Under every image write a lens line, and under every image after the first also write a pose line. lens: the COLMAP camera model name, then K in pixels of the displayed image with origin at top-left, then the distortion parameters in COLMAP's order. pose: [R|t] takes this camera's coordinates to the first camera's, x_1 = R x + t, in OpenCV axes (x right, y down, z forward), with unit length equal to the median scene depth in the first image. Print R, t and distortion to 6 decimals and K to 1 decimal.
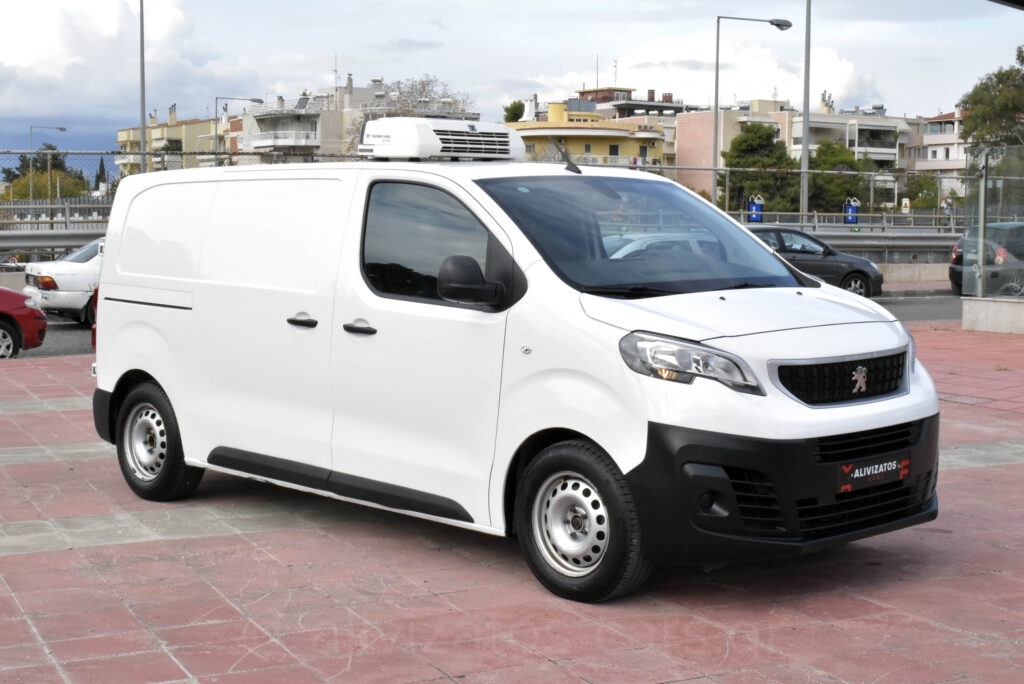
lens RADIAL K [[1595.2, 0, 512.0], [0, 1595.2, 342.0], [0, 0, 1]] dist [-0.009481, -0.035422]
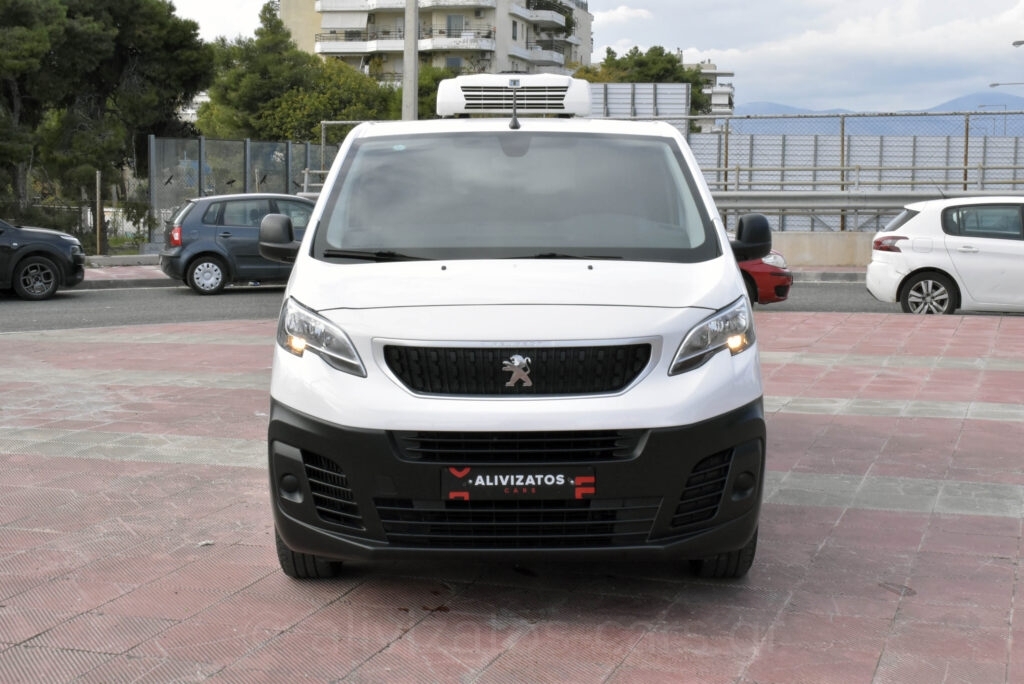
lens RADIAL K [[1548.5, 0, 512.0], [0, 1548.5, 342.0], [0, 0, 1]] dist [-0.027027, -0.078219]
pose [[0.714954, 0.074613, -0.695178, 0.635939], [-0.055572, 0.997208, 0.049876, -0.026078], [0.696959, 0.002973, 0.717105, 0.340612]]
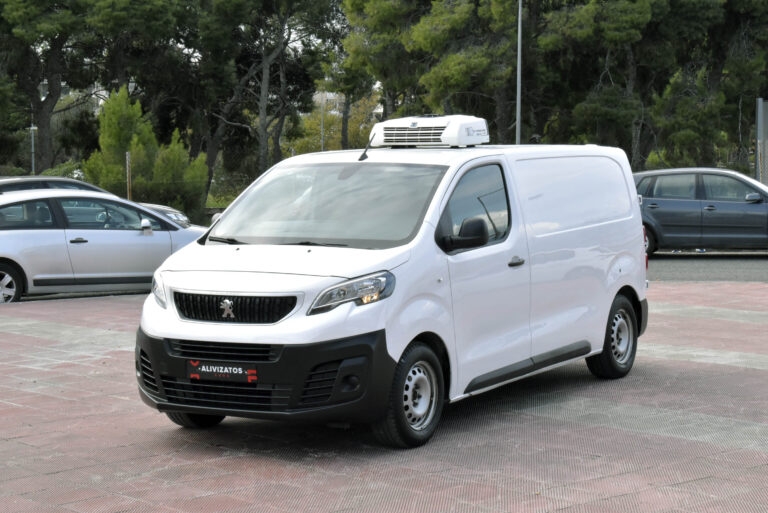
lens RADIAL K [[1712.7, 0, 440.1], [0, 1712.7, 256.2], [0, 0, 1]] dist [-0.055327, 0.360864]
pose [[0.282682, 0.067561, -0.956832, 1.468826], [-0.065286, 0.996558, 0.051078, -0.097854], [0.956989, 0.048029, 0.286119, 0.597278]]
